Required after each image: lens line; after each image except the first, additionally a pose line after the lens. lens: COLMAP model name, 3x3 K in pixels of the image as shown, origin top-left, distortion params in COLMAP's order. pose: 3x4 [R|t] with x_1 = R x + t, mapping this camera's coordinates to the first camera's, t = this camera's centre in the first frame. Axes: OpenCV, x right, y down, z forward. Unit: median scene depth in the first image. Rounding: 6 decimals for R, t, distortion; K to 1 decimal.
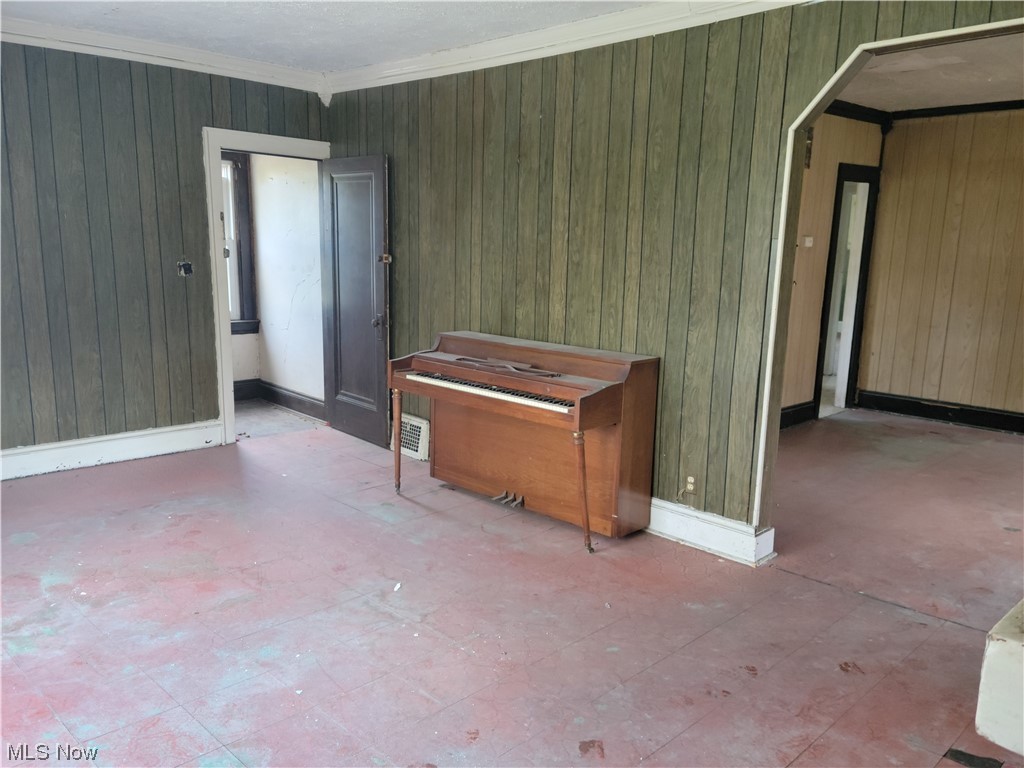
lens RADIAL K [[806.9, 0, 506.3], [0, 806.9, 397.1], [0, 0, 1]] dist [0.089626, -0.099682]
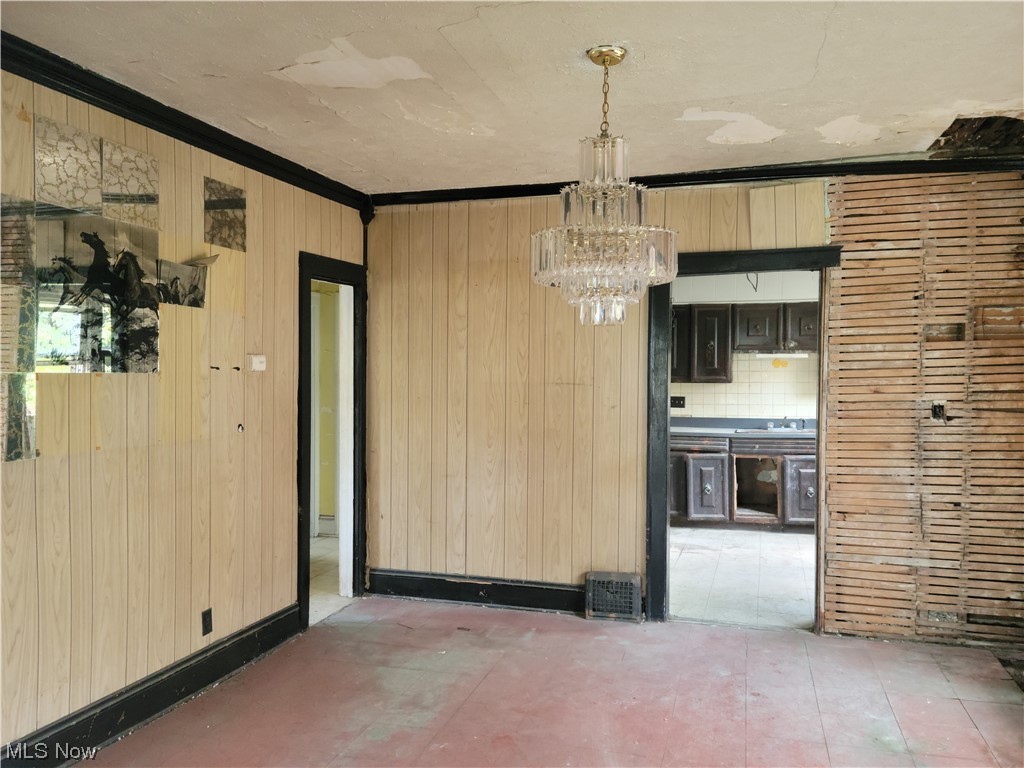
lens RADIAL K [[806.9, 0, 514.4], [0, 806.9, 394.8], [0, 0, 1]] dist [0.089626, -0.099682]
pose [[0.866970, -0.027394, 0.497606, 0.342329], [0.106105, 0.985742, -0.130597, -0.092576], [-0.486934, 0.166022, 0.857515, 0.544486]]
